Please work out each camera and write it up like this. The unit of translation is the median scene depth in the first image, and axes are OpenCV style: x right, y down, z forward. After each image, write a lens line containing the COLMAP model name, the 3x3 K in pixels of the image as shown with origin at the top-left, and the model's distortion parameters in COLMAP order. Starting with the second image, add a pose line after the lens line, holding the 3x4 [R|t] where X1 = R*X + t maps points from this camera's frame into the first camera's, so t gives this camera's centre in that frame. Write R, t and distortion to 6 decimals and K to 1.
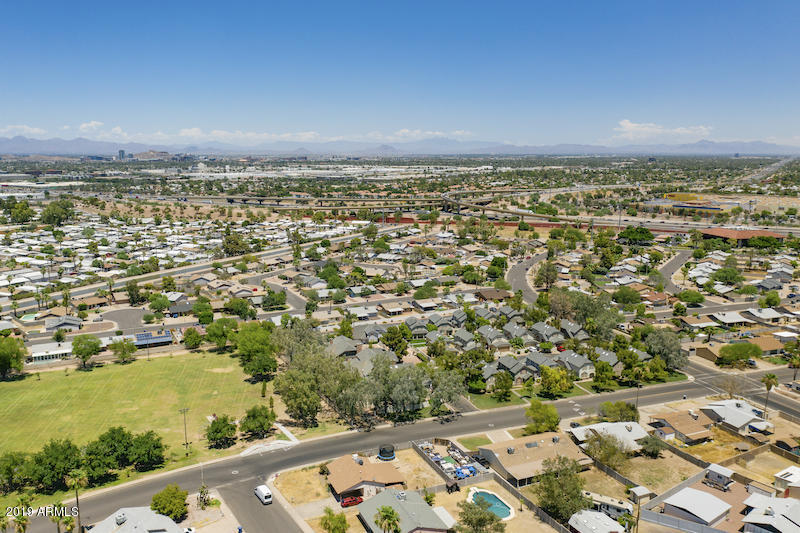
lens RADIAL K [[644.7, 0, 400.4], [0, 644.7, 268.0], [0, 0, 1]] dist [-0.012571, -0.006030]
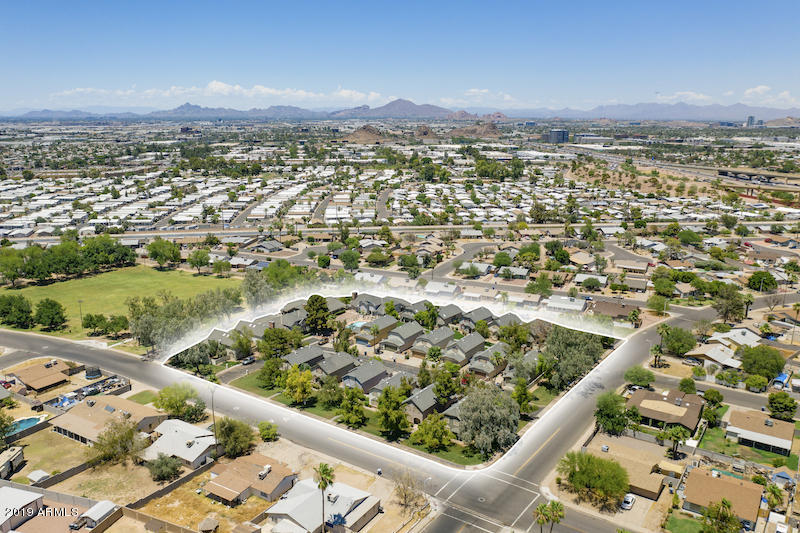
lens RADIAL K [[644.7, 0, 400.9], [0, 644.7, 265.5], [0, 0, 1]] dist [-0.012571, -0.006030]
pose [[0.586236, 0.183764, -0.789023, 0.150263], [-0.146551, 0.981921, 0.119805, -0.016085], [0.796775, 0.045398, 0.602569, 0.092278]]
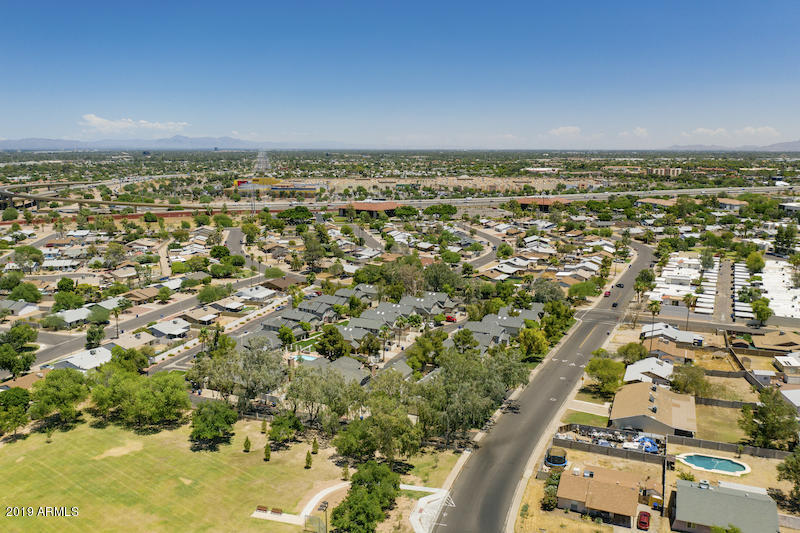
lens RADIAL K [[644.7, 0, 398.9], [0, 644.7, 265.7], [0, 0, 1]] dist [-0.012571, -0.006030]
pose [[0.720767, -0.123212, 0.682140, -0.086092], [0.120866, 0.991340, 0.051351, -0.001807], [-0.682559, 0.045435, 0.729417, 0.068926]]
